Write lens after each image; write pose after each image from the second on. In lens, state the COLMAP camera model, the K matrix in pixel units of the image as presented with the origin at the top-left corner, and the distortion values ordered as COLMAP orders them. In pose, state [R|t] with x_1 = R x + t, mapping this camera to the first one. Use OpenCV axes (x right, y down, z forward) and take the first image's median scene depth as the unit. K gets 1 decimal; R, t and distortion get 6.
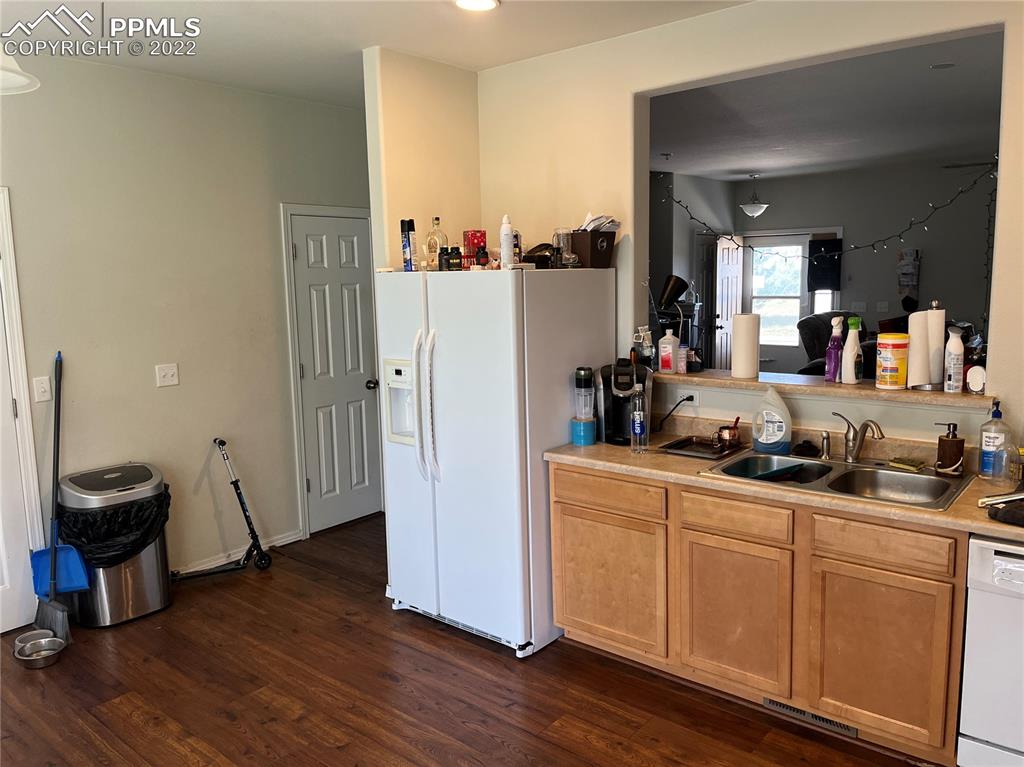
lens RADIAL K [[776.7, 0, 512.0], [0, 776.7, 383.5], [0, 0, 1]] dist [0.069609, -0.093896]
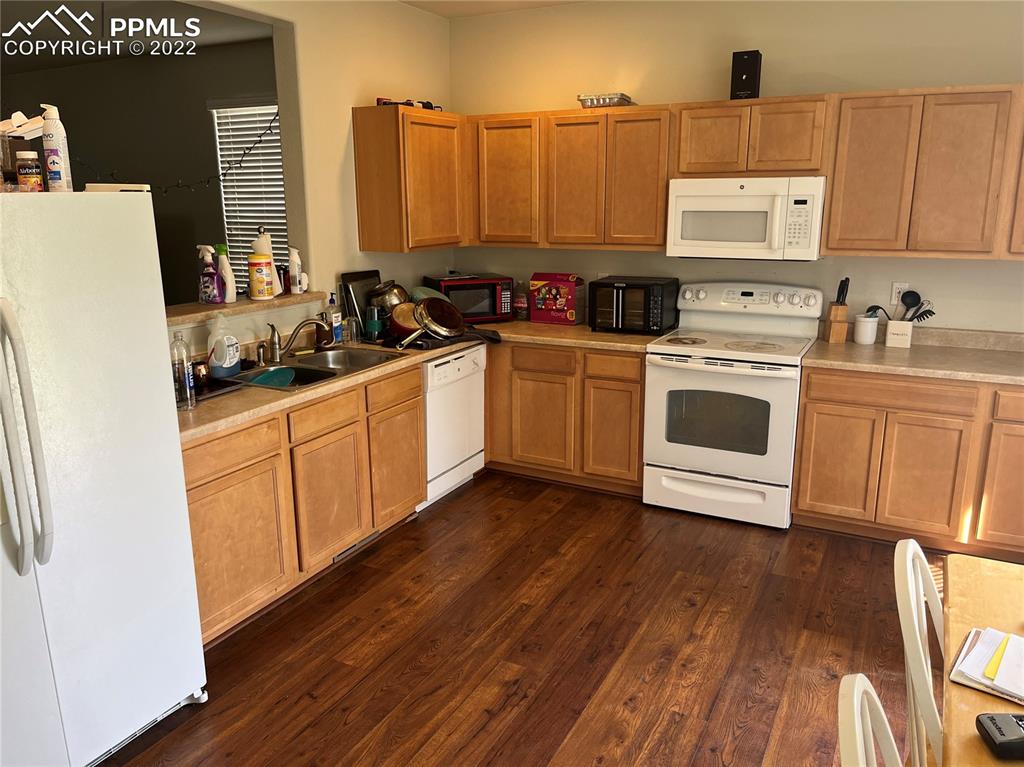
lens RADIAL K [[776.7, 0, 512.0], [0, 776.7, 383.5], [0, 0, 1]] dist [0.069609, -0.093896]
pose [[-0.209823, -0.208927, 0.955157, -0.818551], [0.150393, 0.958381, 0.242669, -0.107845], [-0.966104, 0.194566, -0.169669, 0.861094]]
